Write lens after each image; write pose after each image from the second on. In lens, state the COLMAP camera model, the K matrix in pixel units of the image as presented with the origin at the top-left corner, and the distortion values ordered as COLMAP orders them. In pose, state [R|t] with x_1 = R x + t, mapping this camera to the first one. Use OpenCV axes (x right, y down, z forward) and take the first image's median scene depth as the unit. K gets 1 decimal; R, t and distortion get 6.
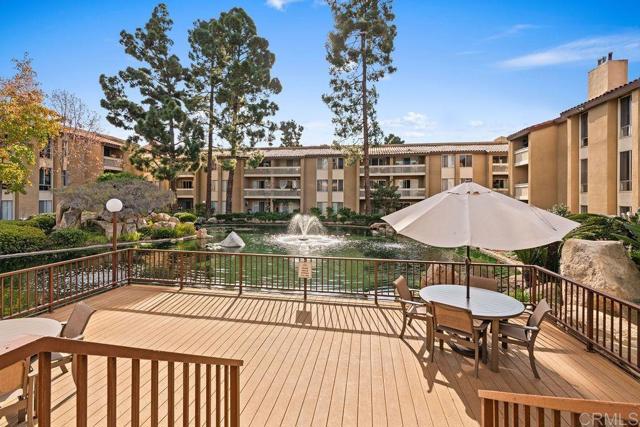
lens RADIAL K [[294.1, 0, 318.1], [0, 294.1, 208.1], [0, 0, 1]] dist [-0.000203, 0.000100]
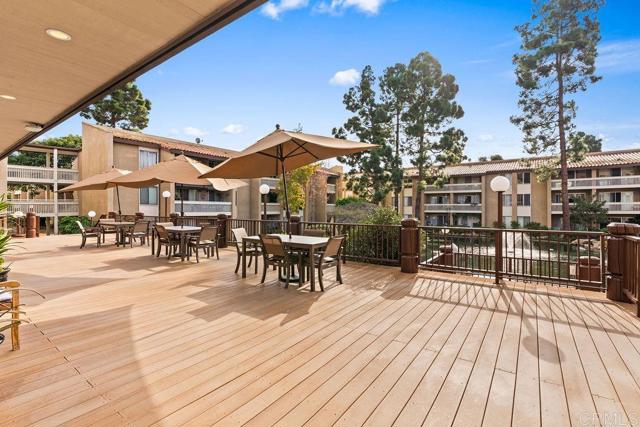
lens RADIAL K [[298.7, 0, 320.0], [0, 298.7, 213.5], [0, 0, 1]] dist [0.001967, 0.000969]
pose [[0.897883, -0.000450, -0.440233, -0.120576], [-0.005419, 0.999912, -0.012074, -0.015831], [0.440200, 0.013227, 0.897802, -0.255384]]
